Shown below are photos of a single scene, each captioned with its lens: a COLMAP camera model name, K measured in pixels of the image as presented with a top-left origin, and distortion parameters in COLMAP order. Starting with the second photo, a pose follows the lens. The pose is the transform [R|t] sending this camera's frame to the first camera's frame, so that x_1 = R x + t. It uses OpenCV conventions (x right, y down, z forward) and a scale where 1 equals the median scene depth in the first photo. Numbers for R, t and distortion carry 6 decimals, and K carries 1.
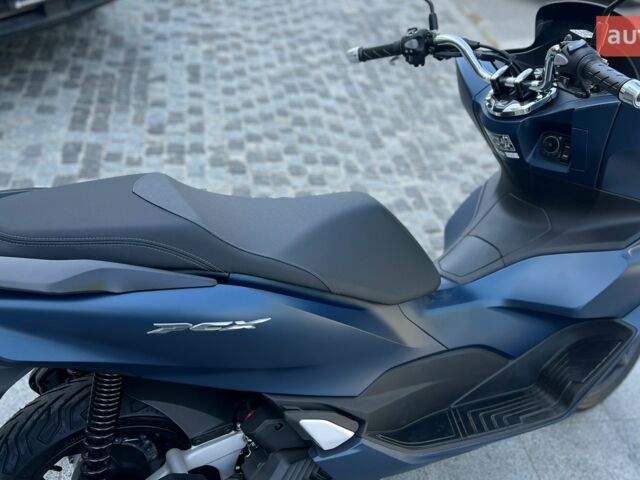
lens RADIAL K [[633.2, 0, 310.8], [0, 633.2, 241.9], [0, 0, 1]] dist [0.039157, 0.000000]
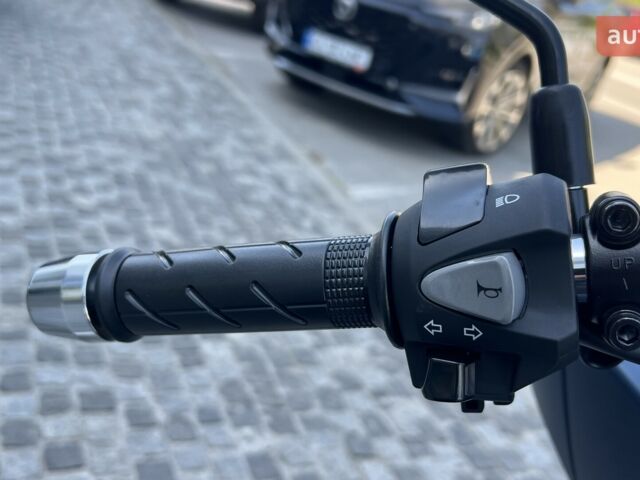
lens RADIAL K [[633.2, 0, 321.3], [0, 633.2, 238.7], [0, 0, 1]] dist [0.039157, 0.000000]
pose [[0.952972, 0.019606, 0.302423, 0.042499], [0.042597, 0.979333, -0.197719, -0.141683], [-0.300049, 0.201303, 0.932442, 0.425619]]
